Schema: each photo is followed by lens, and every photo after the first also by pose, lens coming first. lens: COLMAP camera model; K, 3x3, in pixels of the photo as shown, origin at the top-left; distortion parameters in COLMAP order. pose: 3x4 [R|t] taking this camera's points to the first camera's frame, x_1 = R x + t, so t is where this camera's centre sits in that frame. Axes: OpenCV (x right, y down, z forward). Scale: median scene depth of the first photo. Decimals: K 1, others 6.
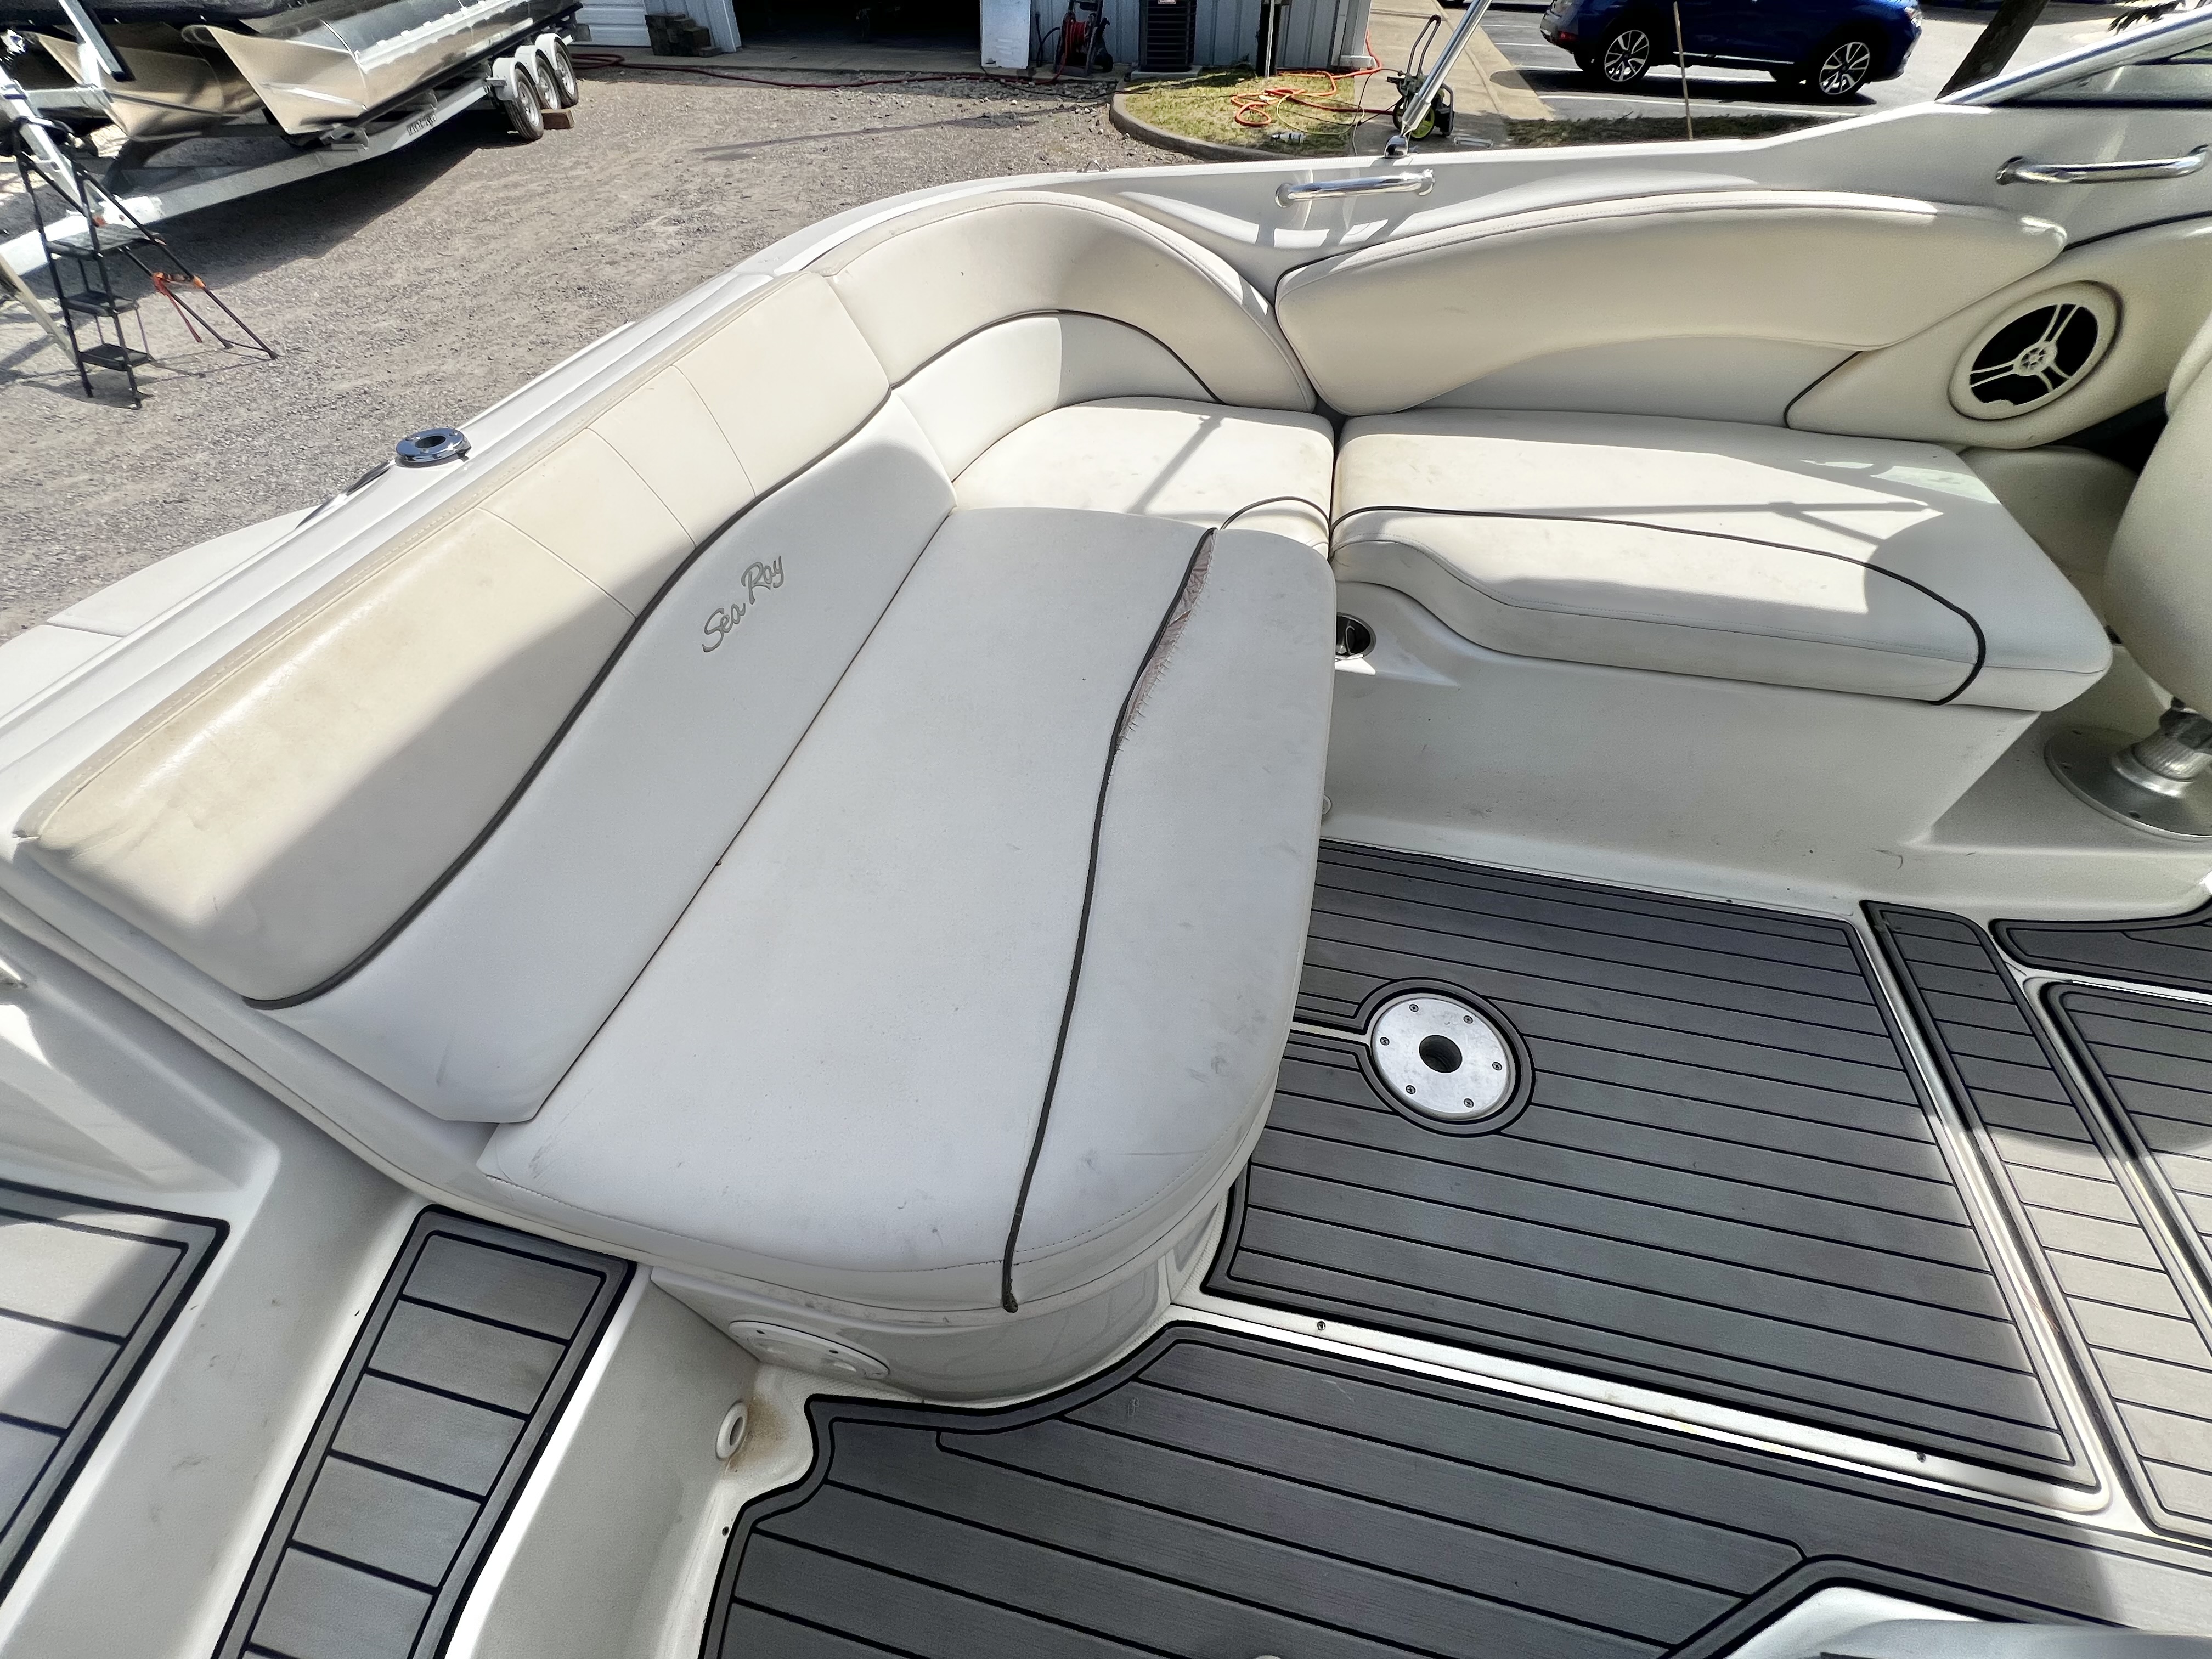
lens RADIAL K [[886.3, 0, 1100.1], [0, 886.3, 826.9], [0, 0, 1]] dist [0.000598, -0.000478]
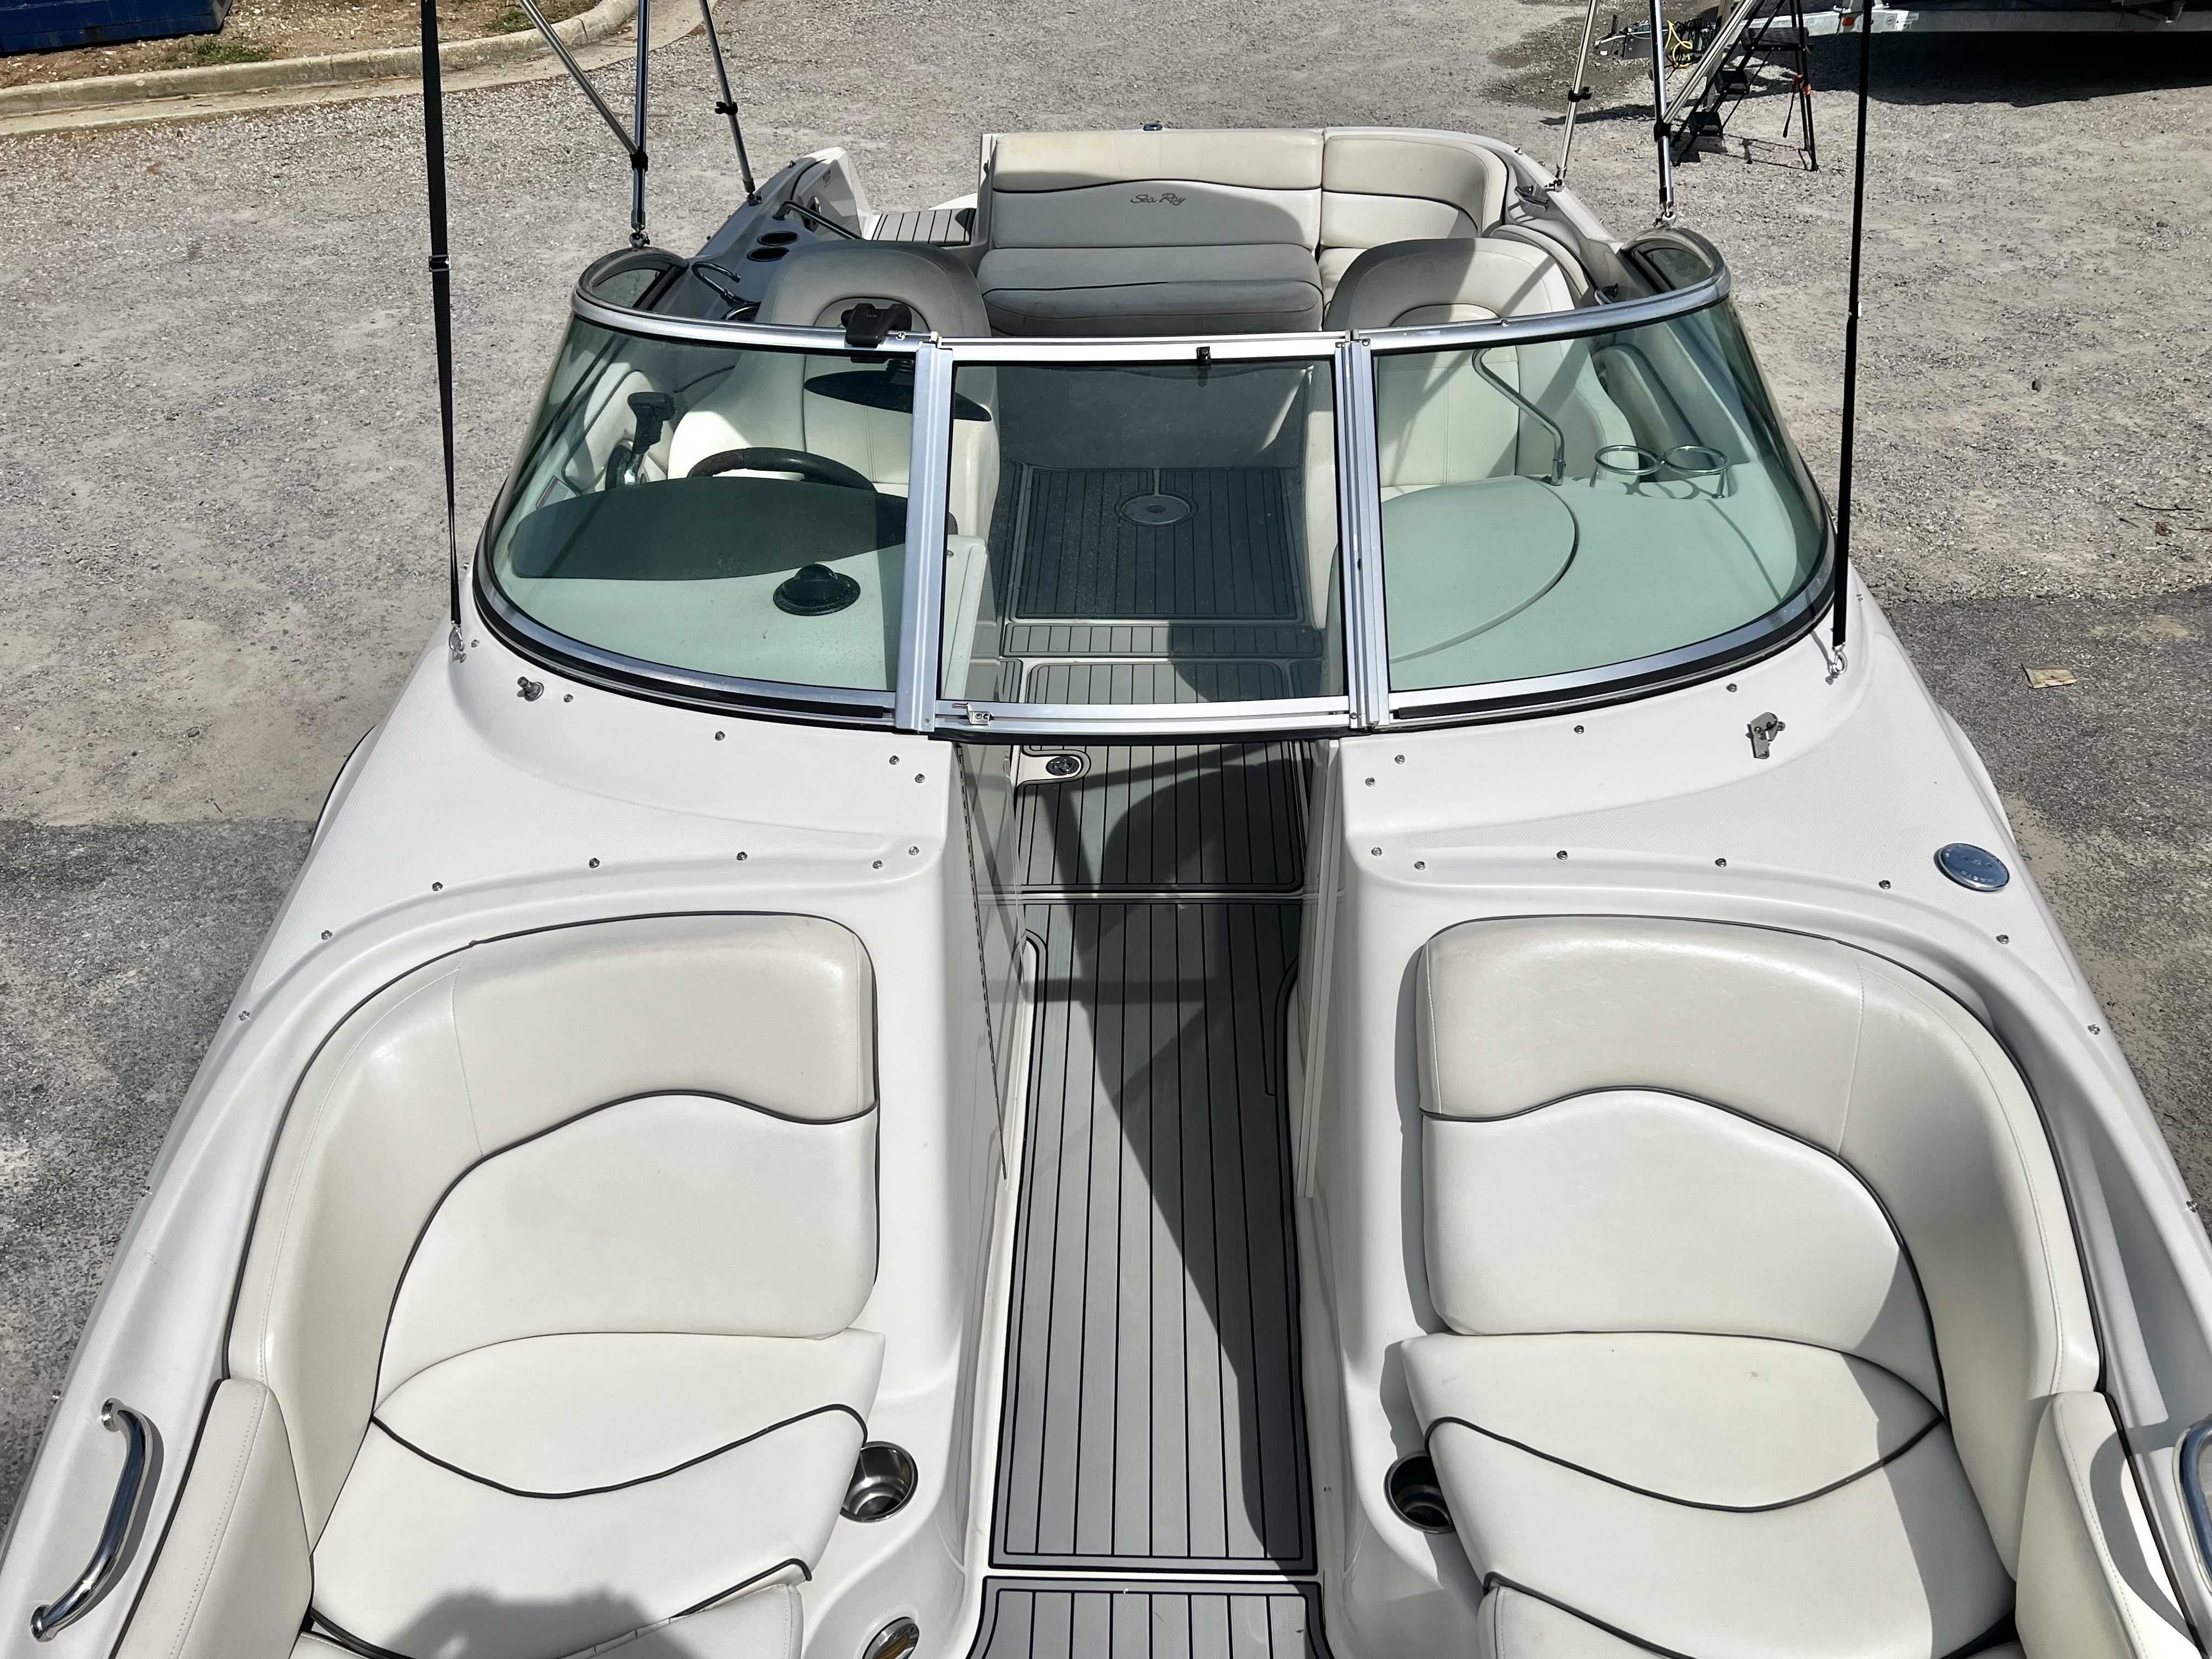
lens RADIAL K [[1739.3, 0, 1106.5], [0, 1739.3, 825.2], [0, 0, 1]] dist [0.068229, -0.075003]
pose [[0.191419, 0.580092, -0.791740, 3.716910], [-0.715458, 0.634688, 0.292047, -0.354520], [0.671922, 0.510553, 0.536523, -0.823941]]
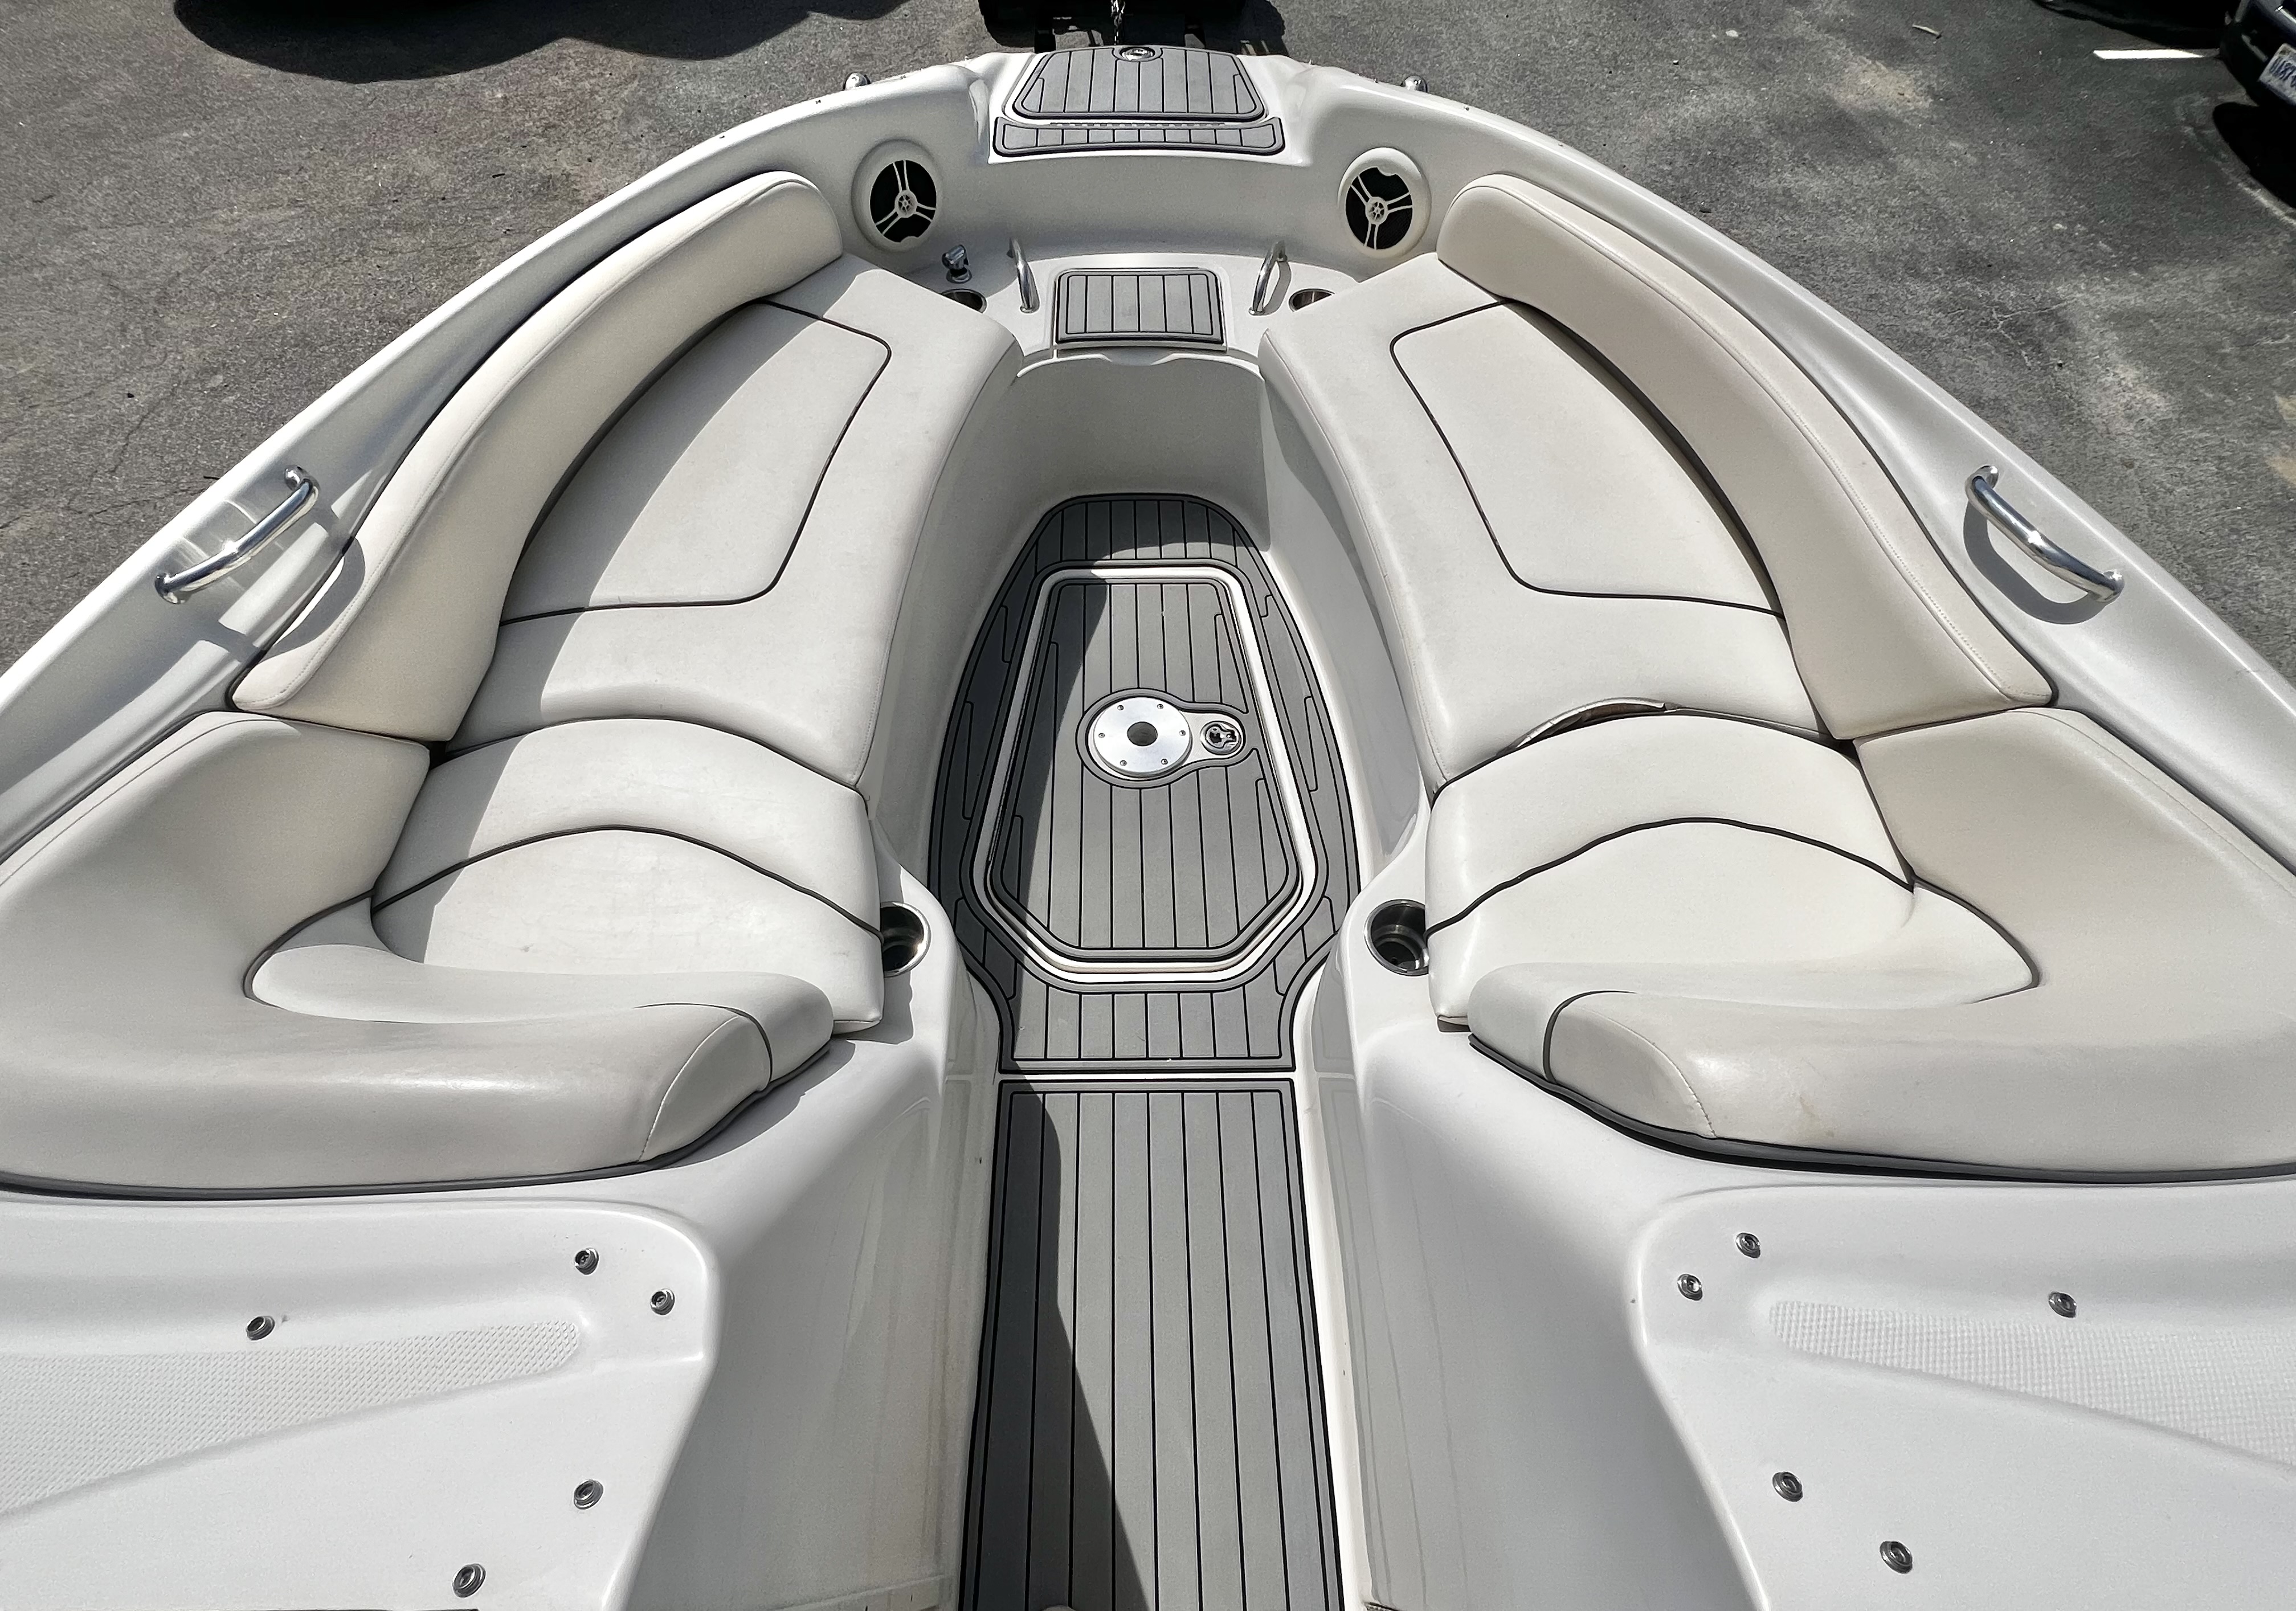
lens RADIAL K [[1052.5, 0, 1144.7], [0, 1052.5, 859.1], [0, 0, 1]] dist [-0.002148, 0.000222]
pose [[-0.228510, -0.825528, 0.516030, 2.335756], [0.720709, 0.212900, 0.659736, -0.228806], [-0.654493, 0.522664, 0.546316, -0.228129]]
